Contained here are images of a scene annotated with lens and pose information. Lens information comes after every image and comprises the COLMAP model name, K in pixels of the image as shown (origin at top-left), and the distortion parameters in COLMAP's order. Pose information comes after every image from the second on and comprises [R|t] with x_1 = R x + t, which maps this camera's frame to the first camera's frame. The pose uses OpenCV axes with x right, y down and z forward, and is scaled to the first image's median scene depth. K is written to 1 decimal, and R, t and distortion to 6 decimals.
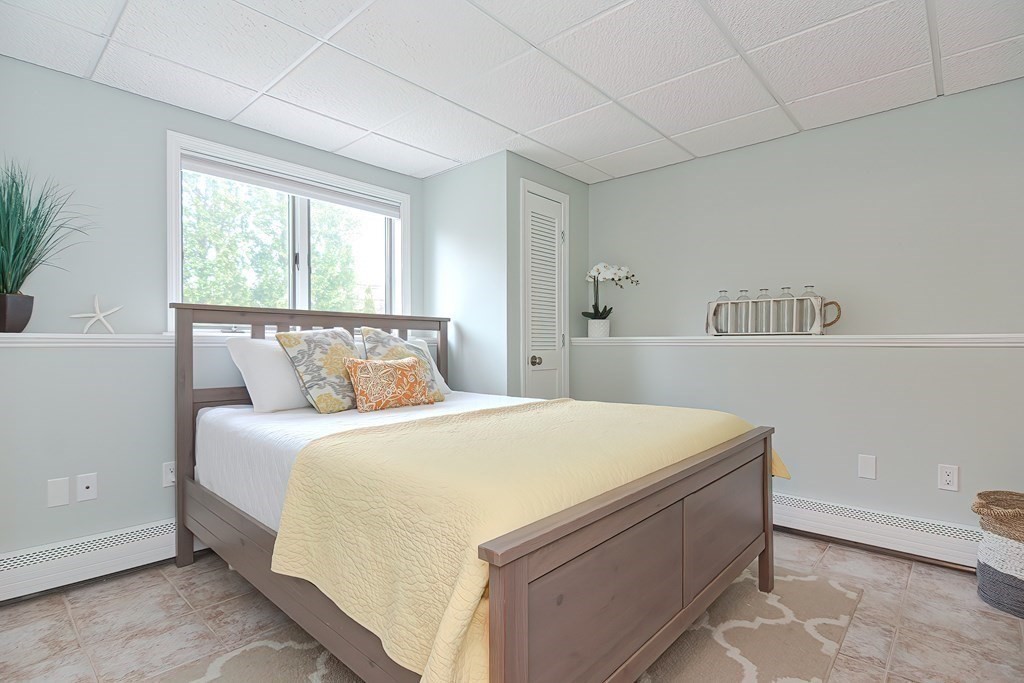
lens RADIAL K [[501.5, 0, 519.6], [0, 501.5, 335.0], [0, 0, 1]] dist [-0.011287, -0.006184]
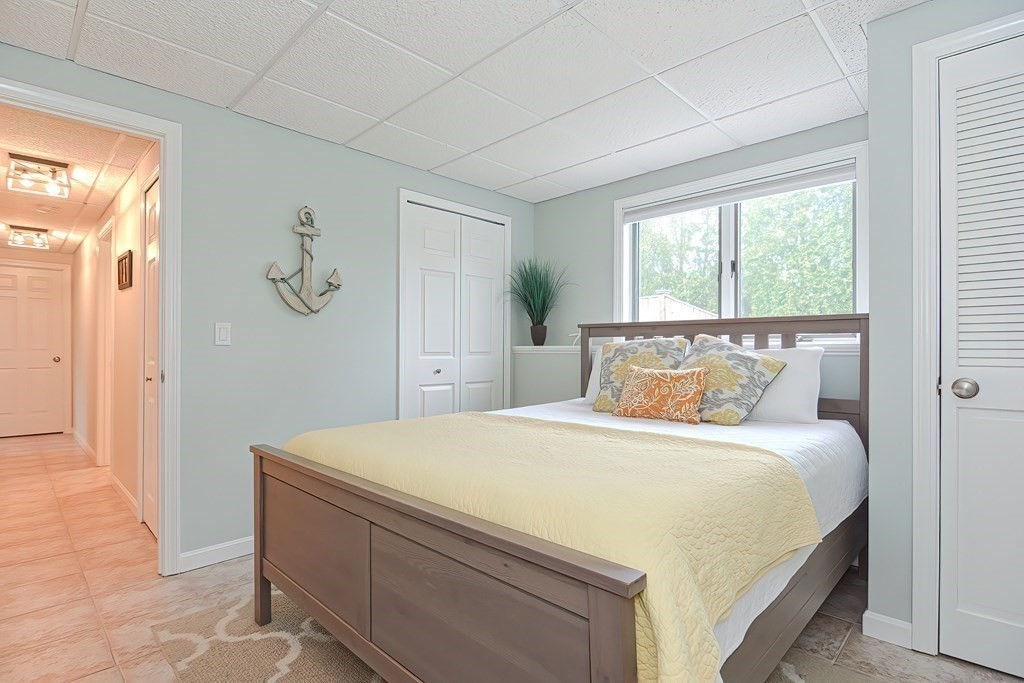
lens RADIAL K [[501.5, 0, 519.2], [0, 501.5, 346.7], [0, 0, 1]] dist [-0.011287, -0.006184]
pose [[-0.054167, -0.009415, -0.998488, 0.710041], [0.014154, 0.999848, -0.010196, 0.012761], [0.998432, -0.014685, -0.054025, 0.783779]]
